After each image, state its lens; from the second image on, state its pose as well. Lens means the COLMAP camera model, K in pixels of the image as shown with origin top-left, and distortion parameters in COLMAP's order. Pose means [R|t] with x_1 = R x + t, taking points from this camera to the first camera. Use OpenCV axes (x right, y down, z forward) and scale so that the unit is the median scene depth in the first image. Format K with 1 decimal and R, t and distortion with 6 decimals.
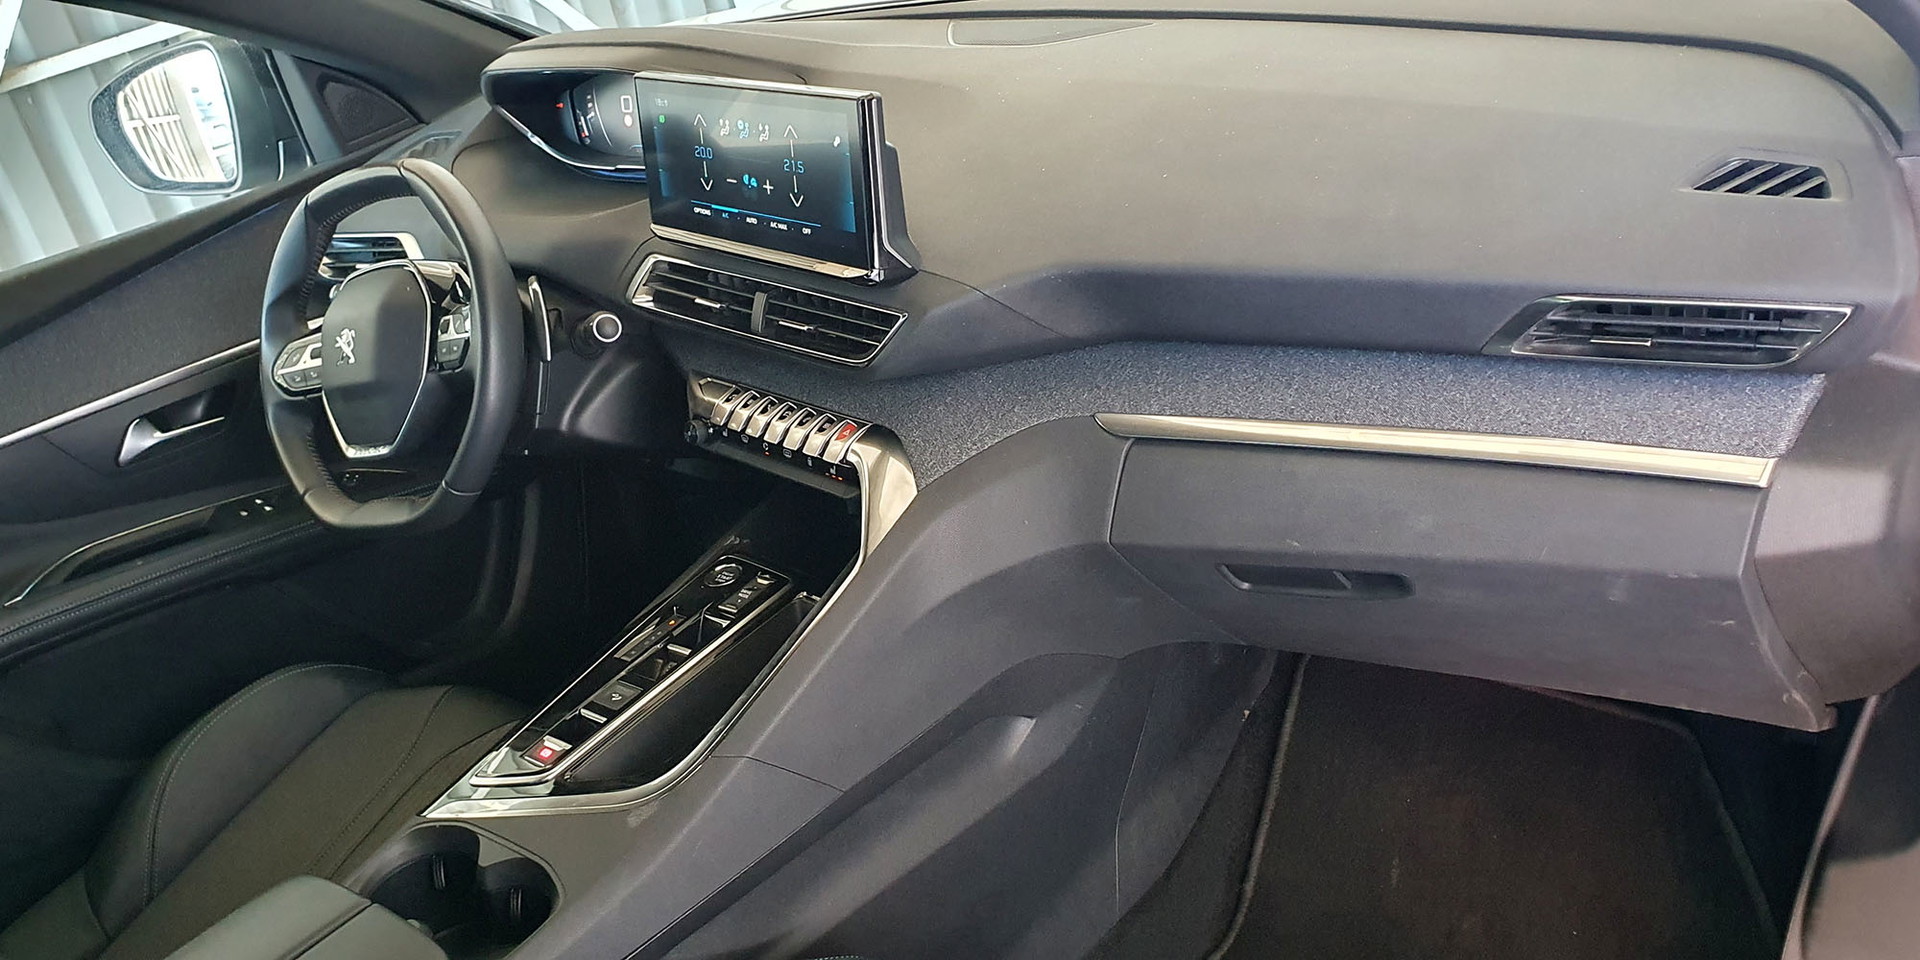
lens RADIAL K [[1578.7, 0, 911.4], [0, 1578.7, 474.6], [0, 0, 1]] dist [0.137210, -0.230270]
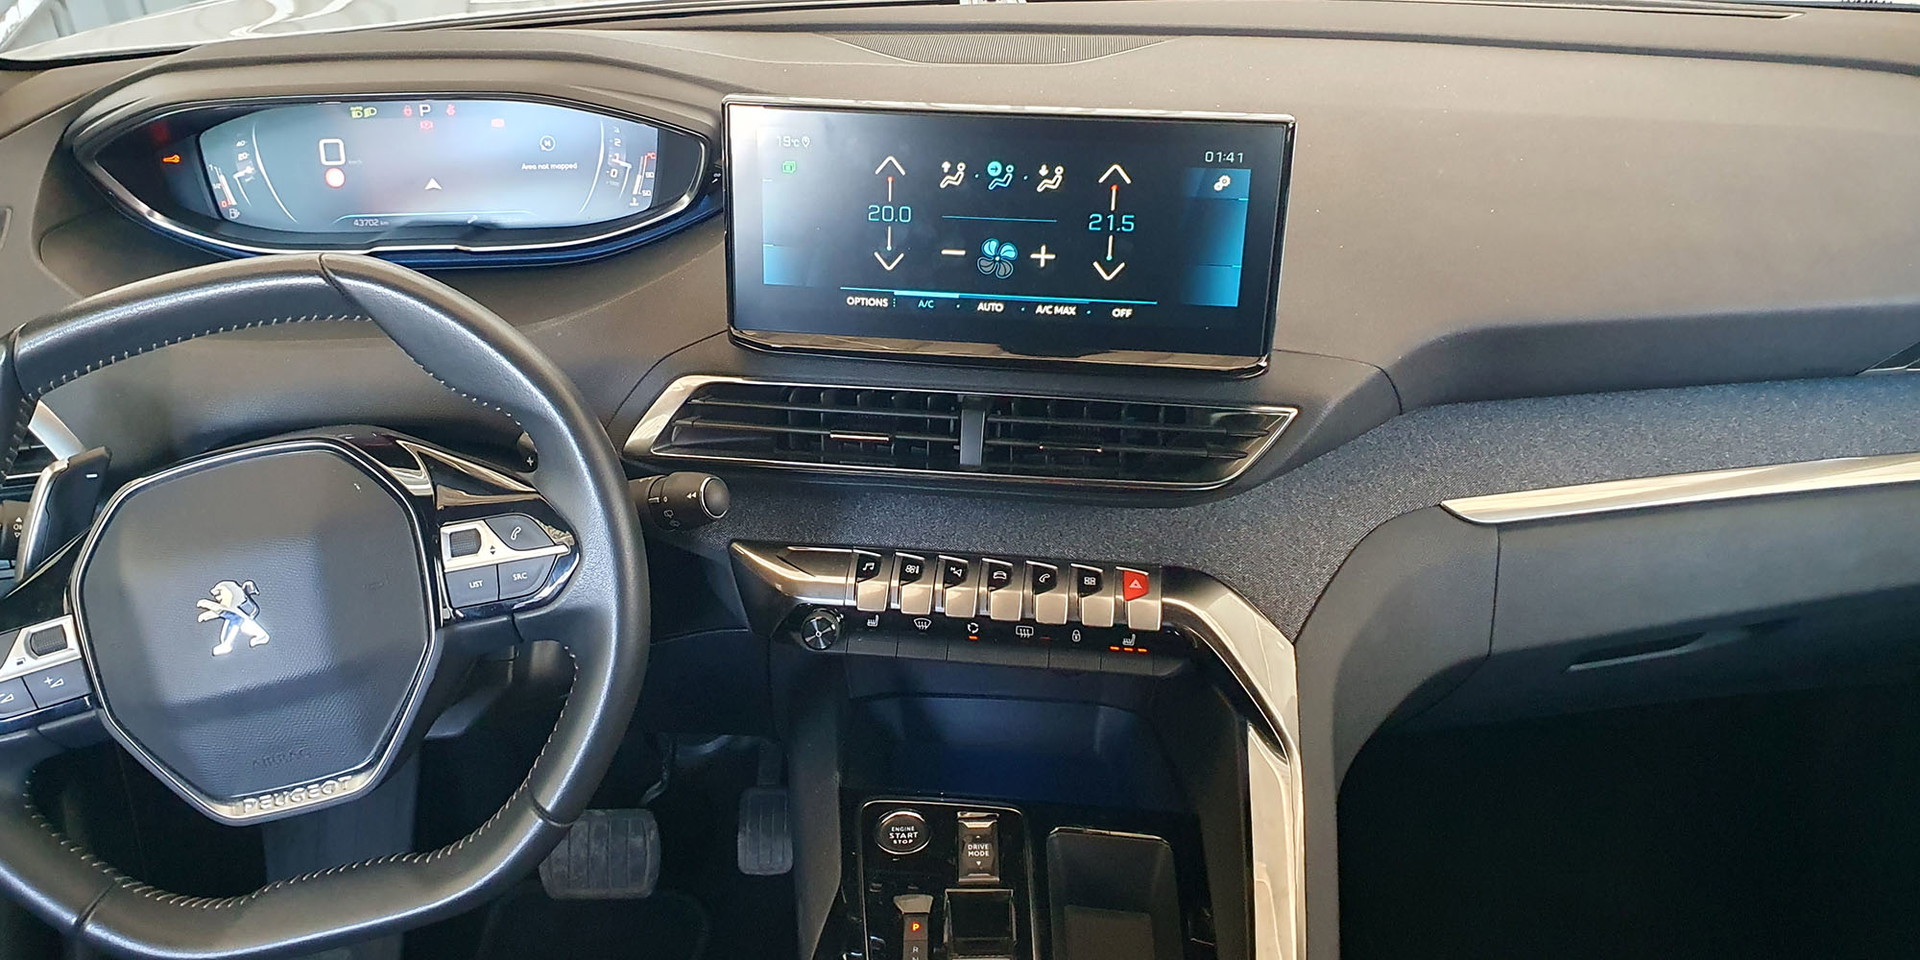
lens RADIAL K [[1578.7, 0, 911.4], [0, 1578.7, 474.6], [0, 0, 1]] dist [0.137210, -0.230270]
pose [[0.763665, -0.148788, 0.628234, -0.554120], [0.168691, 0.985263, 0.028289, -0.111528], [-0.623184, 0.084374, 0.777510, 0.485141]]
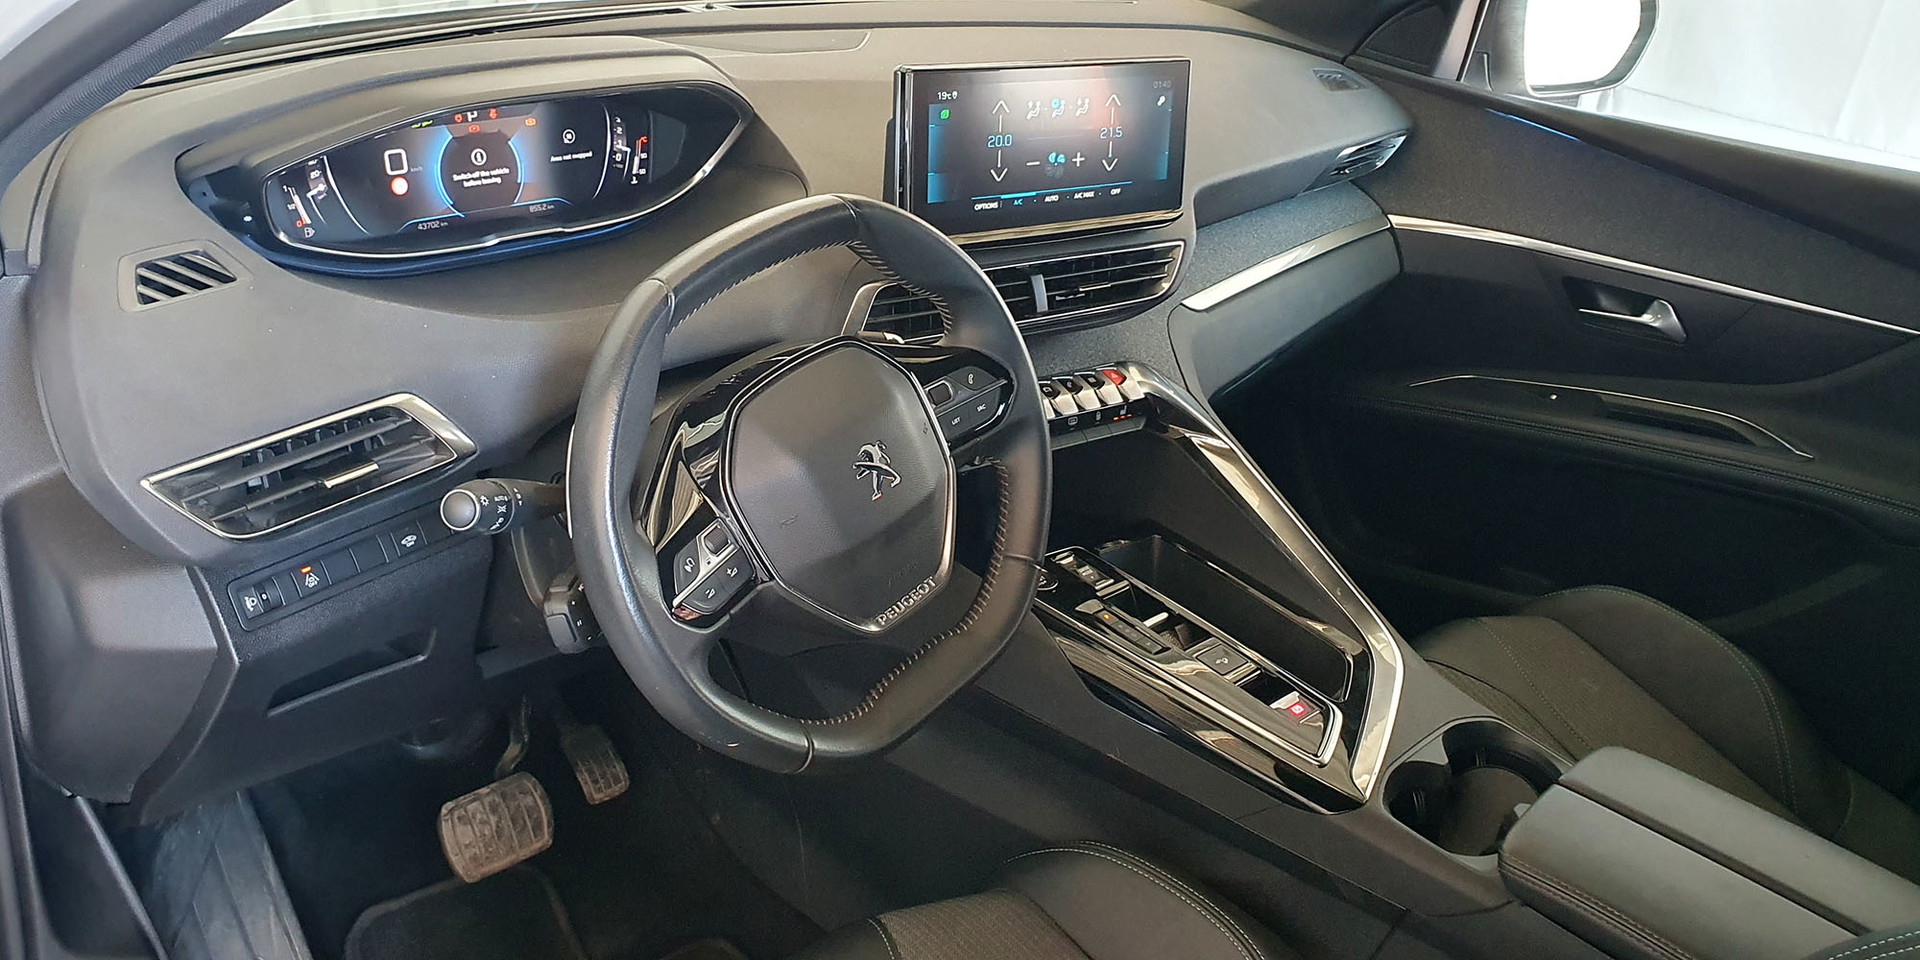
lens RADIAL K [[1578.7, 0, 911.4], [0, 1578.7, 474.6], [0, 0, 1]] dist [0.137210, -0.230270]
pose [[0.076653, -0.245772, 0.966292, -1.105863], [0.337715, 0.918258, 0.206764, -0.232842], [-0.938122, 0.310482, 0.153389, 0.961356]]
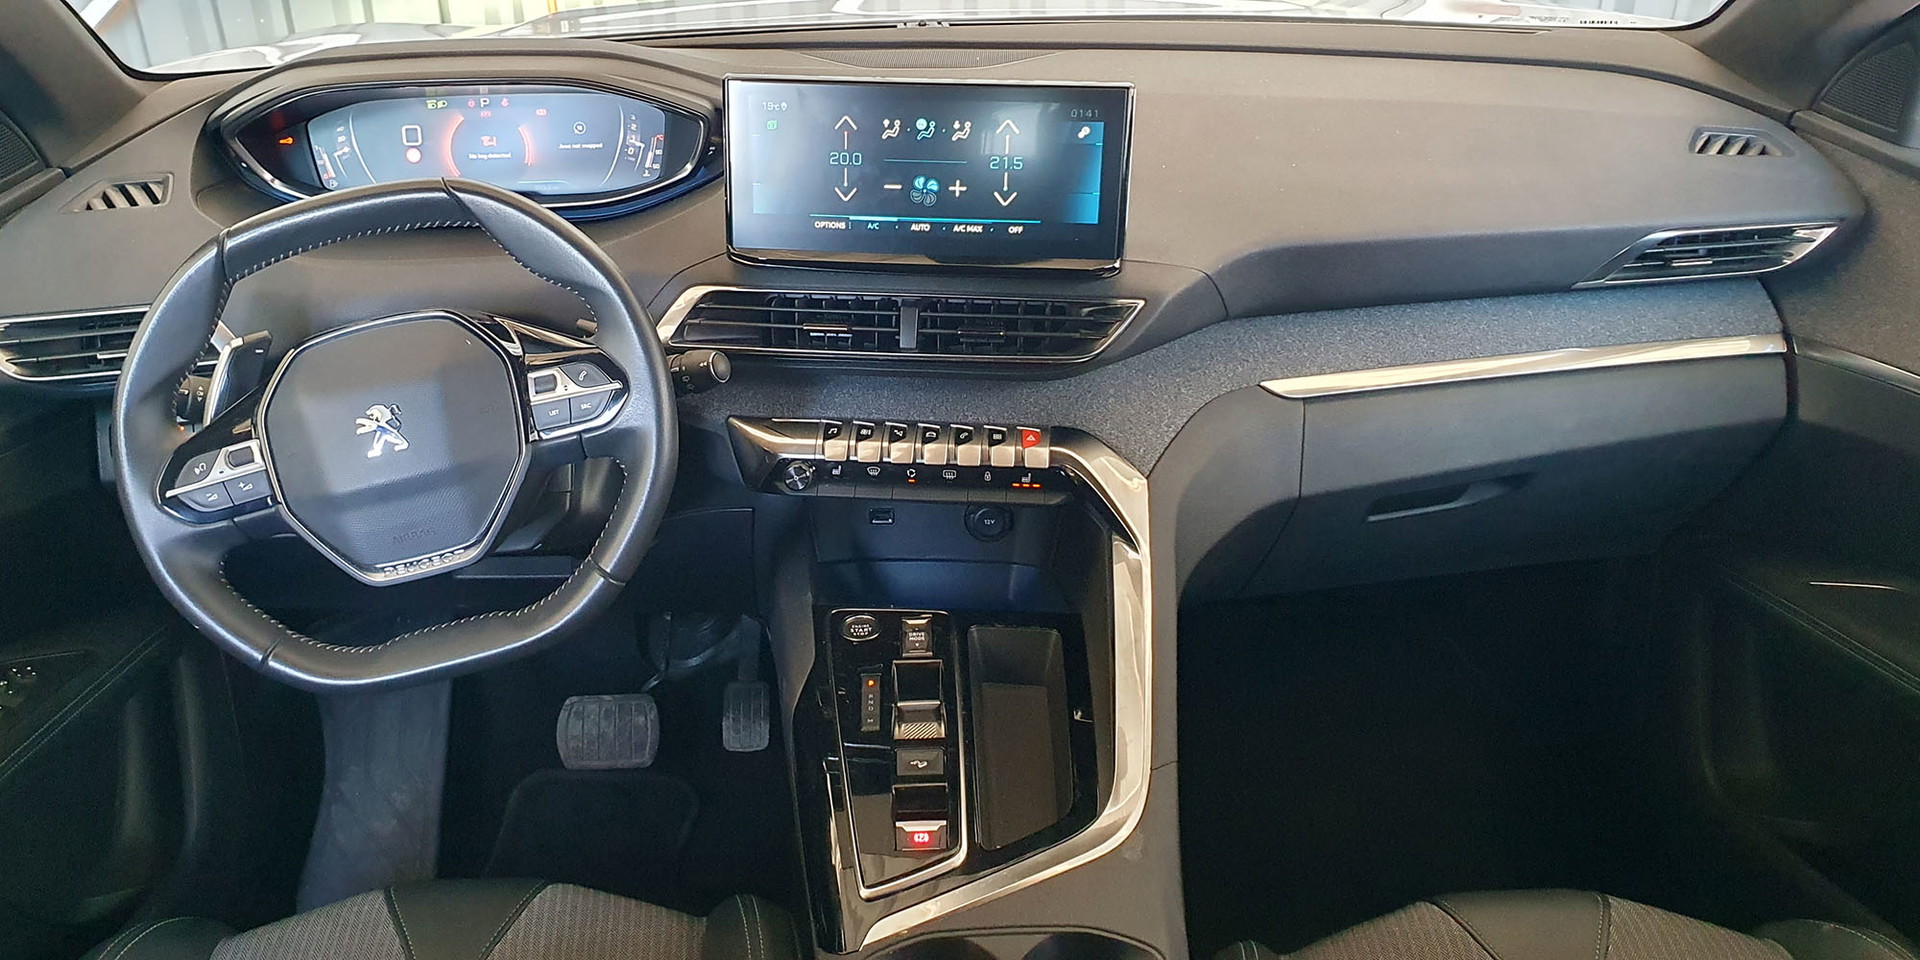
lens RADIAL K [[1578.7, 0, 911.4], [0, 1578.7, 474.6], [0, 0, 1]] dist [0.137210, -0.230270]
pose [[0.742105, -0.126479, 0.658243, -0.722976], [0.180154, 0.983537, -0.014123, -0.004140], [-0.645620, 0.129066, 0.752673, 0.310449]]
